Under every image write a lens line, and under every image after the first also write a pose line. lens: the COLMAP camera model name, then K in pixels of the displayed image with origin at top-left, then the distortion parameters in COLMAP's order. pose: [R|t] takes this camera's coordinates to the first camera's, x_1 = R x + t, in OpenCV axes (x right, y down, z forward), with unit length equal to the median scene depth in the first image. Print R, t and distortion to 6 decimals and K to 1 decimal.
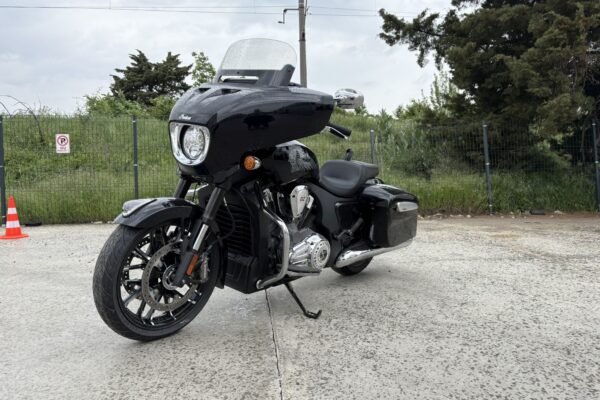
lens RADIAL K [[461.6, 0, 300.0], [0, 461.6, 200.0], [0, 0, 1]] dist [0.006853, 0.002082]
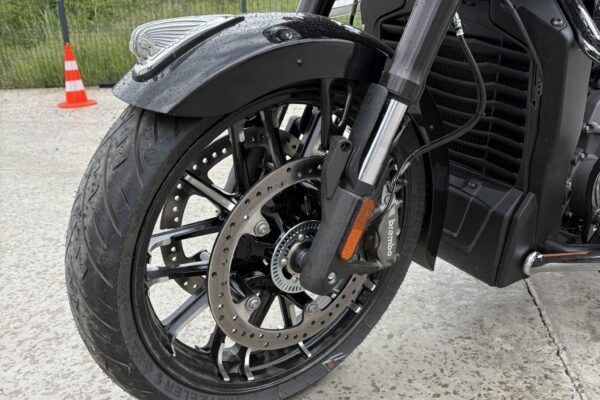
lens RADIAL K [[605.7, 0, 300.0], [0, 605.7, 200.0], [0, 0, 1]] dist [0.013508, 0.003213]
pose [[0.962946, 0.045372, -0.265849, -0.134936], [0.021051, 0.970094, 0.241814, 0.015867], [0.268871, -0.238451, 0.933193, 0.505640]]
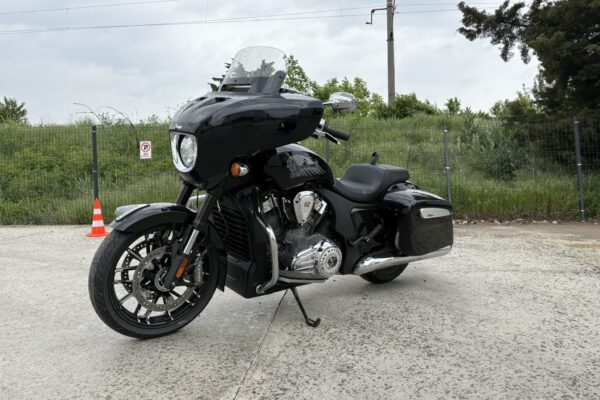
lens RADIAL K [[460.7, 0, 306.5], [0, 460.7, 200.2], [0, 0, 1]] dist [0.008280, 0.000056]
pose [[0.980172, 0.005643, -0.198070, 0.204915], [-0.006191, 0.999979, -0.002149, -0.010225], [0.198053, 0.003332, 0.980186, 0.032026]]
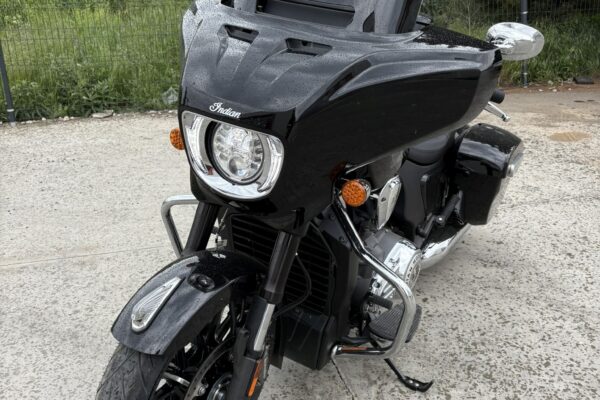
lens RADIAL K [[605.7, 0, 300.0], [0, 605.7, 200.0], [0, 0, 1]] dist [0.013508, 0.003213]
pose [[0.990081, -0.056549, 0.128615, -0.217788], [0.018595, 0.960113, 0.278995, -0.223275], [-0.139262, -0.273836, 0.951641, 0.296600]]
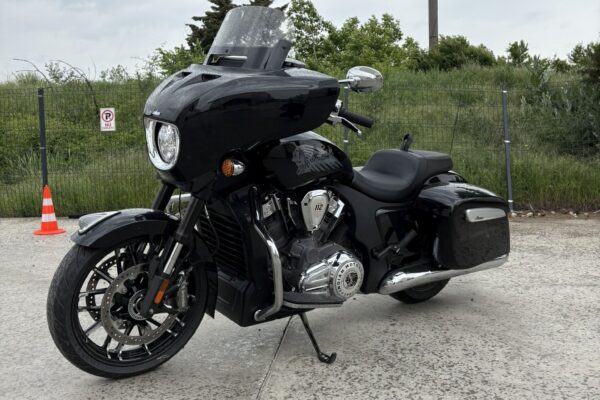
lens RADIAL K [[614.1, 0, 300.0], [0, 614.1, 200.0], [0, 0, 1]] dist [0.020190, -0.029835]
pose [[0.973640, 0.011127, -0.227821, 0.213799], [-0.002785, 0.999315, 0.036908, -0.054092], [0.228075, -0.035300, 0.973003, -0.006865]]
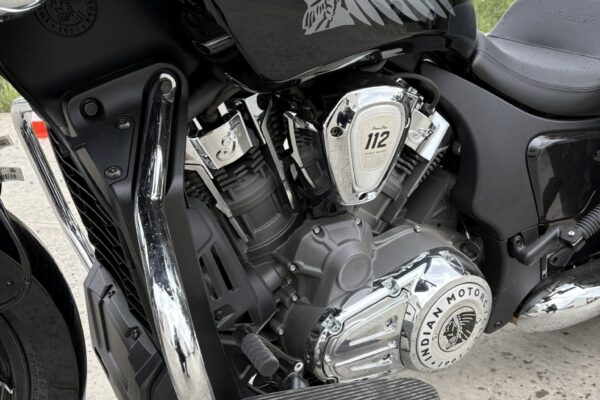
lens RADIAL K [[595.4, 0, 300.0], [0, 595.4, 200.0], [0, 0, 1]] dist [0.008455, 0.003944]
pose [[0.937767, 0.083262, -0.337135, 0.081756], [-0.009201, 0.976447, 0.215559, -0.042217], [0.347143, -0.199042, 0.916447, 0.690131]]
